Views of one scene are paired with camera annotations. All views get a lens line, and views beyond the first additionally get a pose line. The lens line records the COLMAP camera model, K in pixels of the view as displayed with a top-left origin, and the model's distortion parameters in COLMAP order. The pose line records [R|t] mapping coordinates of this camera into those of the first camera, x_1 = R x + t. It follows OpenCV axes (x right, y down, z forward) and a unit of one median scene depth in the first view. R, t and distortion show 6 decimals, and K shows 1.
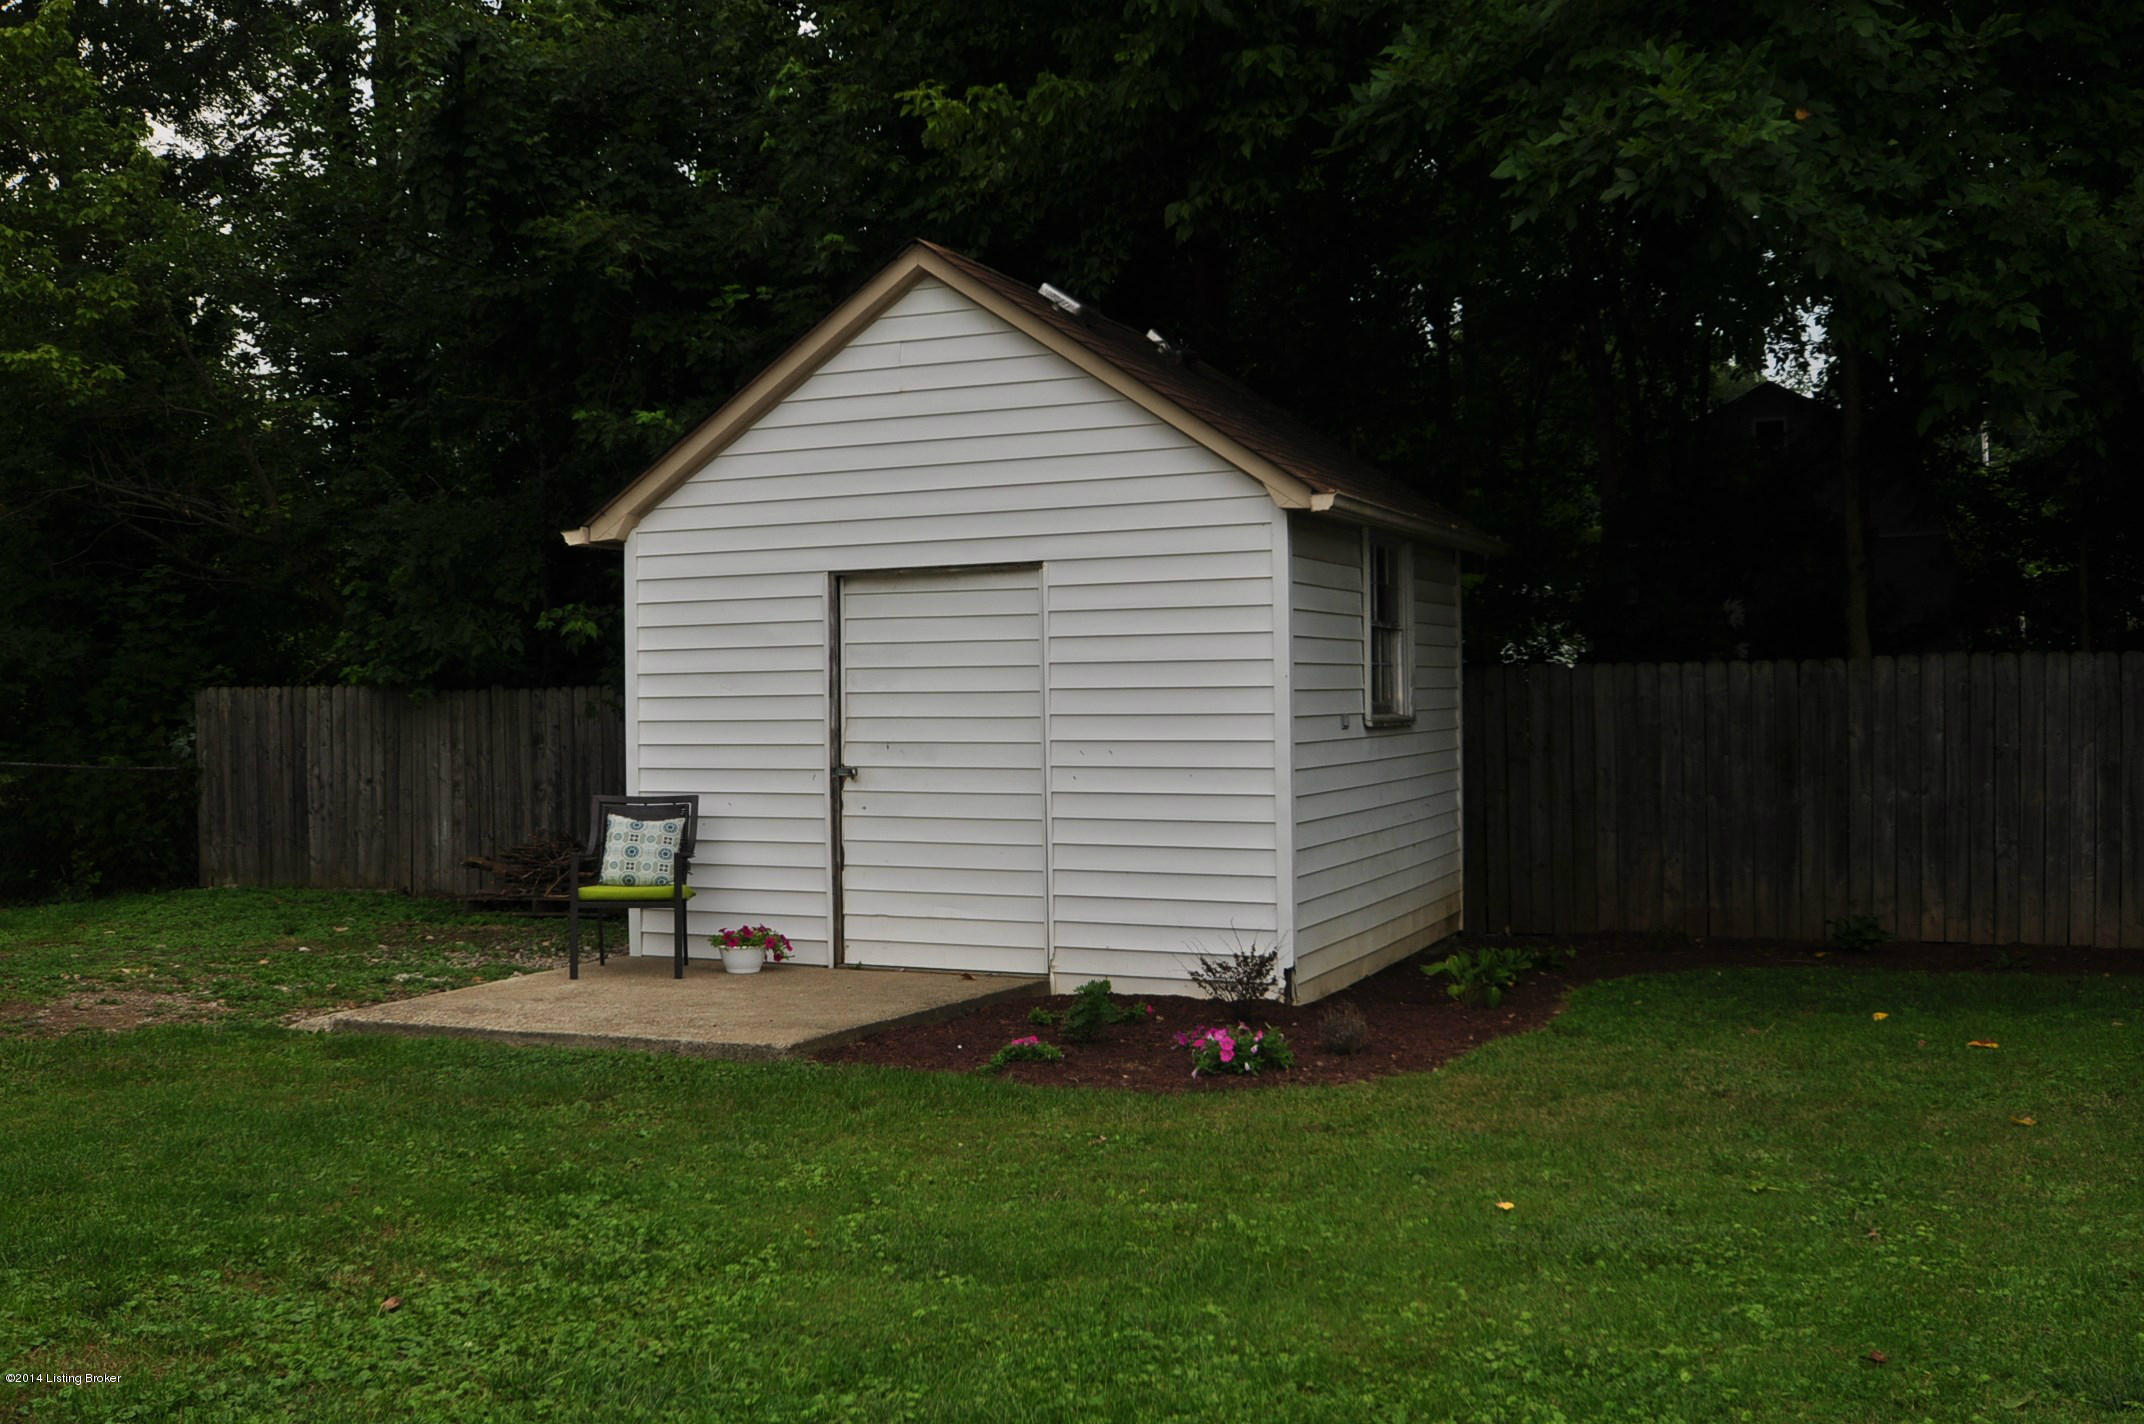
lens RADIAL K [[1990.9, 0, 1070.5], [0, 1990.9, 793.4], [0, 0, 1]] dist [-0.235837, -0.000627]
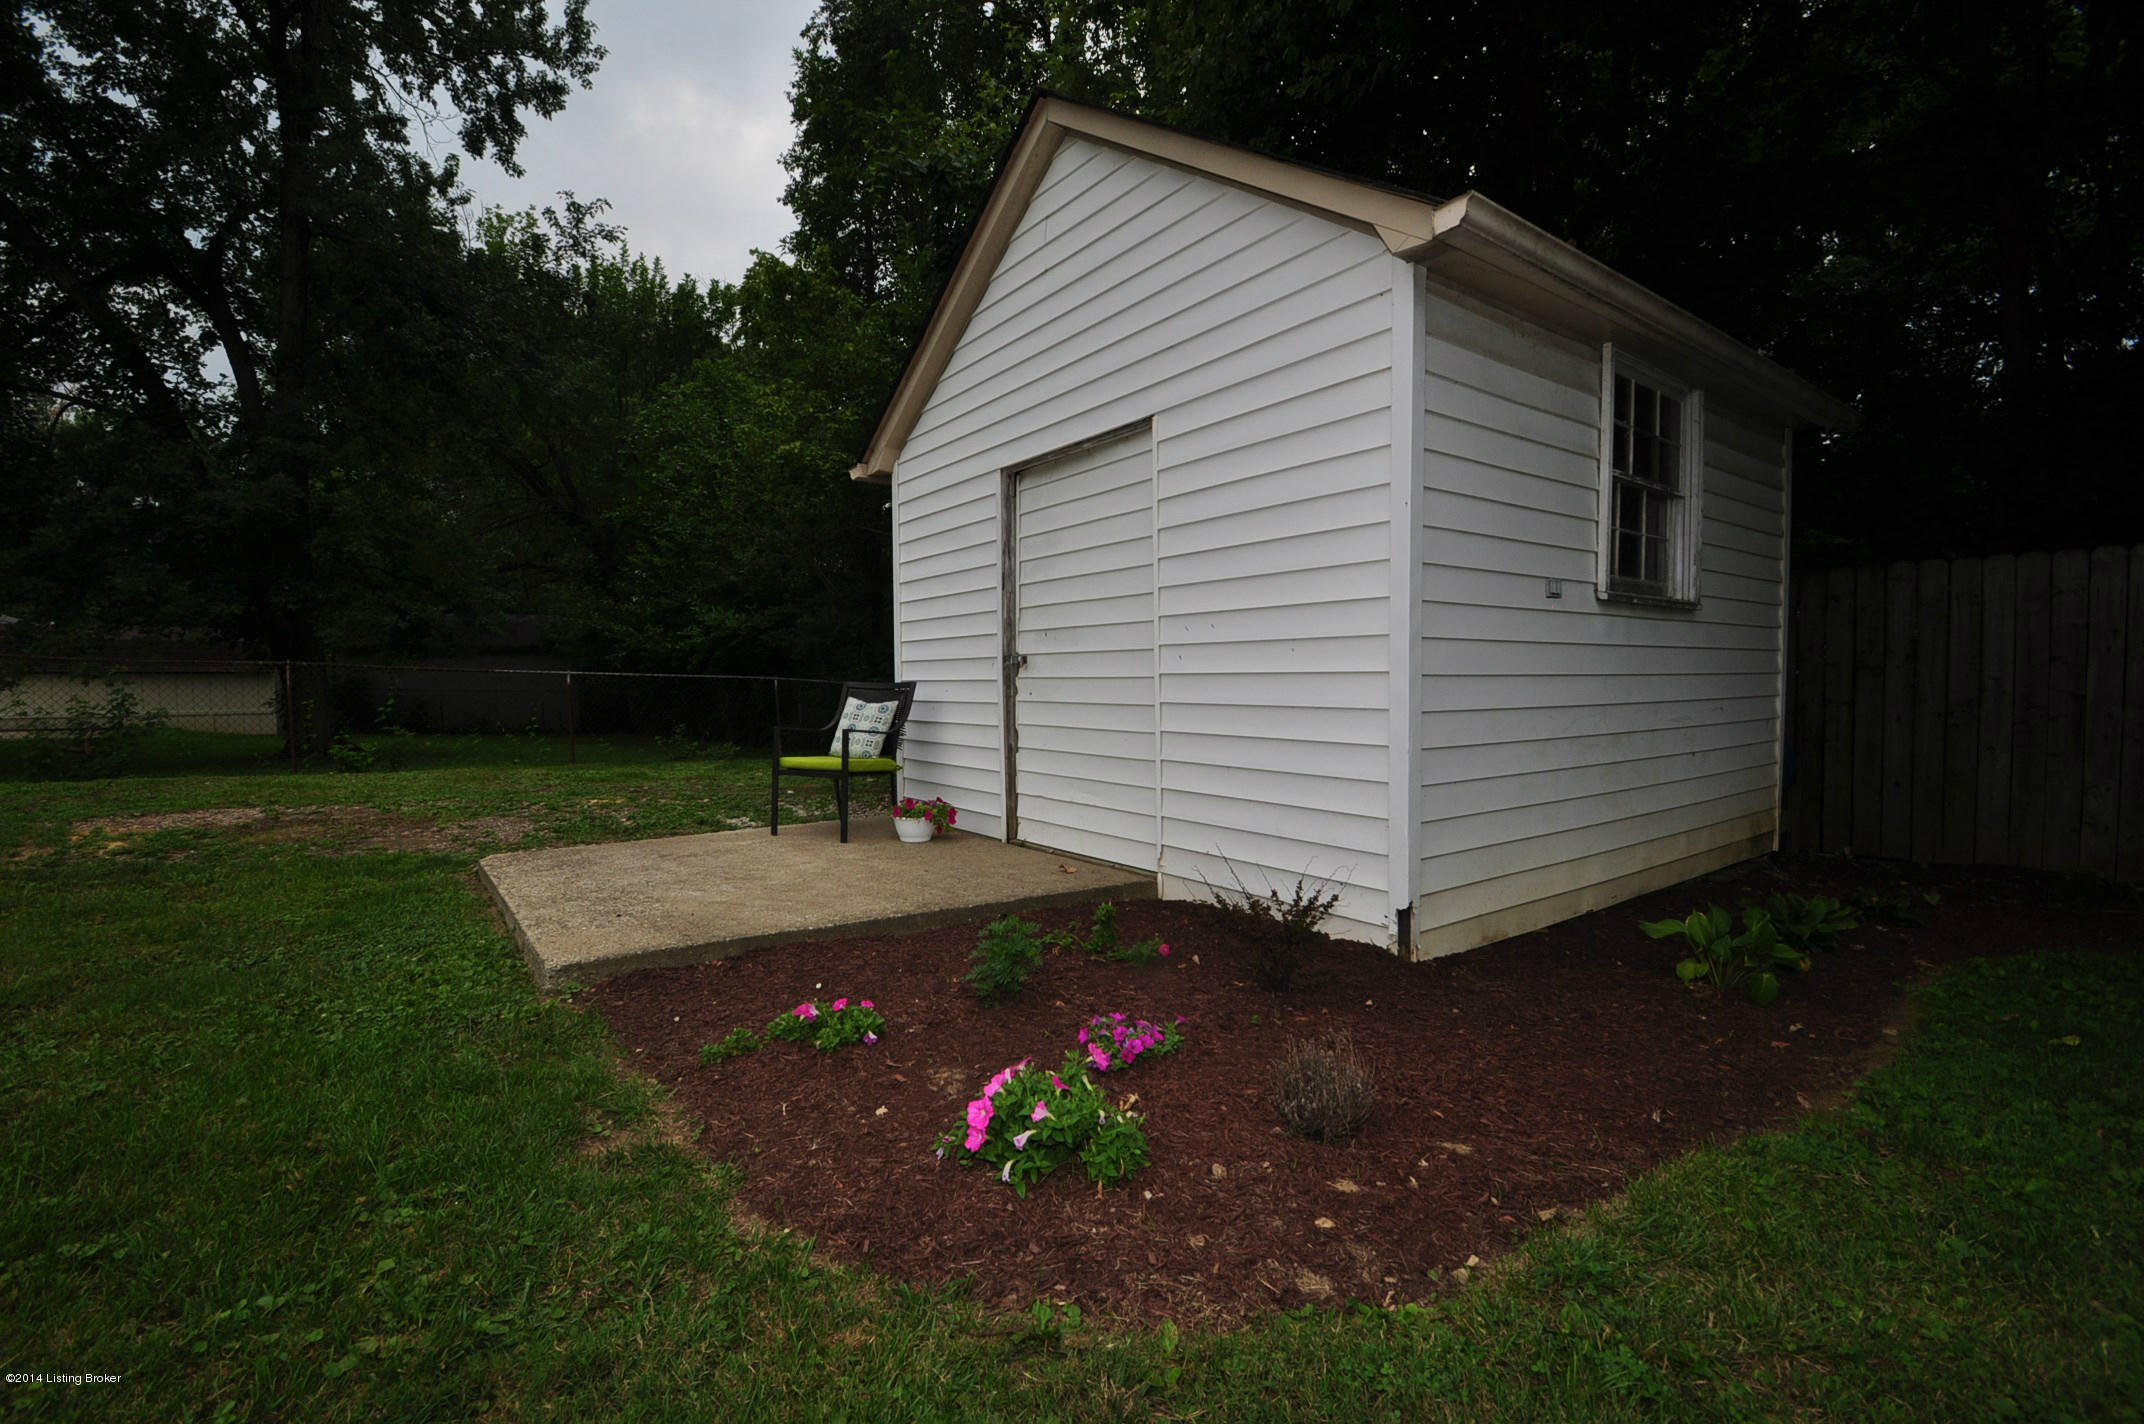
lens RADIAL K [[930.0, 0, 1033.5], [0, 930.0, 738.7], [0, 0, 1]] dist [0.001084, -0.014131]
pose [[0.860810, 0.035399, -0.507694, 0.148890], [-0.023879, 0.999289, 0.029187, 0.016608], [0.508366, -0.013001, 0.861043, 0.574537]]
